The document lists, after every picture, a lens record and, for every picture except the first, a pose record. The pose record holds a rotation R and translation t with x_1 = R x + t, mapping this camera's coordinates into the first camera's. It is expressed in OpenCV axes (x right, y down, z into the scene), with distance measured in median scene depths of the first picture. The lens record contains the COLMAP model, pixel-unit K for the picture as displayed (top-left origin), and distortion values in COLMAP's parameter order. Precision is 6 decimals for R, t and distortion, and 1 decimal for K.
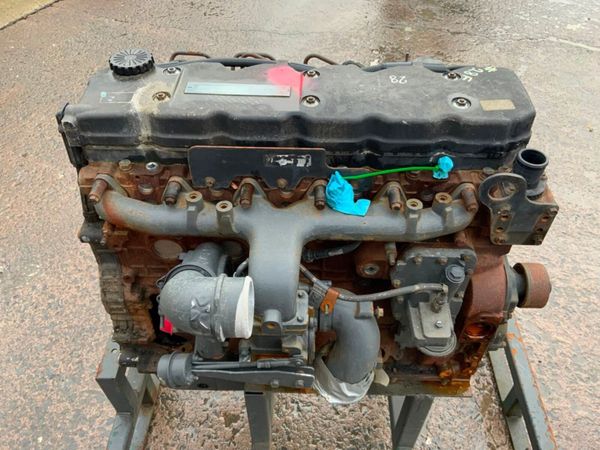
lens RADIAL K [[497.5, 0, 301.9], [0, 497.5, 223.1], [0, 0, 1]] dist [0.079194, -0.118237]
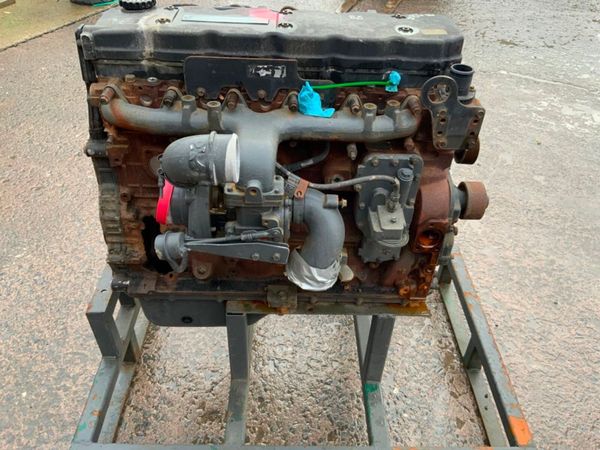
lens RADIAL K [[497.5, 0, 300.6], [0, 497.5, 222.9], [0, 0, 1]] dist [0.079194, -0.118237]
pose [[0.998847, -0.000422, 0.048010, -0.003765], [0.005801, 0.993696, -0.111957, 0.330496], [-0.047660, 0.112106, 0.992553, -0.155458]]
